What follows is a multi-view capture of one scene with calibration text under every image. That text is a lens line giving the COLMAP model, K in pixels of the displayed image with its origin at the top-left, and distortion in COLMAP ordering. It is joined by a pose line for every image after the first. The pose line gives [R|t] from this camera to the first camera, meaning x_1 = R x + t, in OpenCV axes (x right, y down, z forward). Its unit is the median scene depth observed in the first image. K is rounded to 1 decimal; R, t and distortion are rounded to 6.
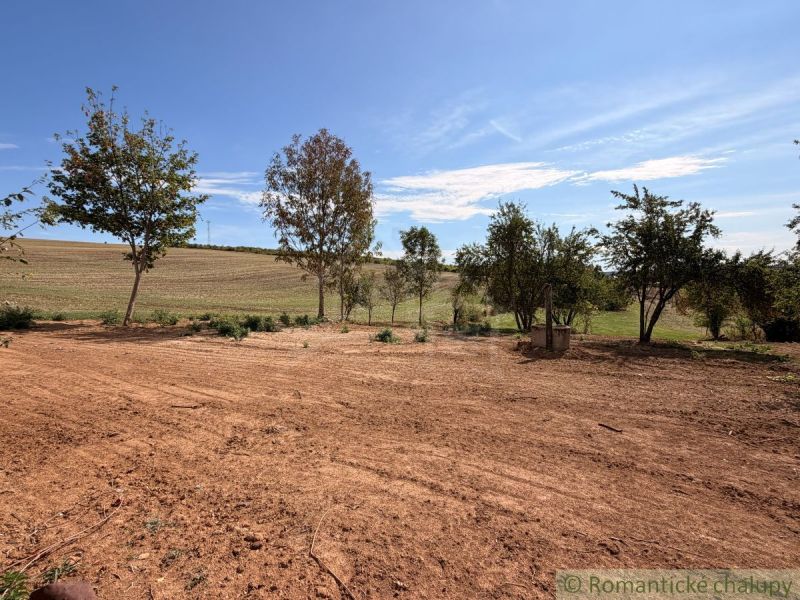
lens RADIAL K [[393.8, 0, 400.0], [0, 393.8, 300.0], [0, 0, 1]] dist [0.001464, -0.014510]
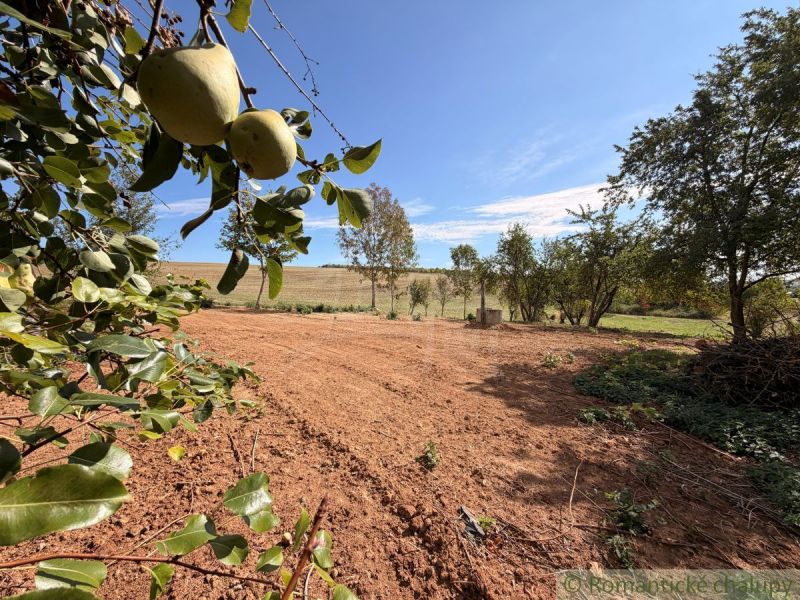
lens RADIAL K [[313.8, 0, 400.0], [0, 313.8, 300.0], [0, 0, 1]] dist [0.000658, -0.005779]
pose [[0.954507, 0.001186, -0.298186, 0.233225], [-0.007259, 0.999788, -0.019260, 0.033161], [0.298100, 0.020549, 0.954313, -0.107237]]
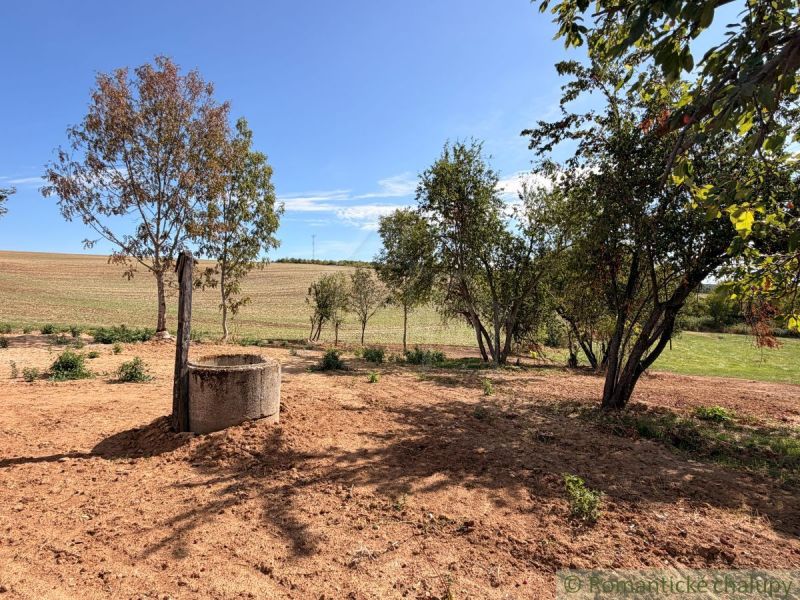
lens RADIAL K [[441.0, 0, 400.0], [0, 441.0, 300.0], [0, 0, 1]] dist [0.001689, 0.000308]
pose [[0.965289, -0.001886, -0.261179, 0.371838], [-0.008489, 0.999219, -0.038590, 0.011272], [0.261048, 0.039468, 0.964519, 0.348841]]
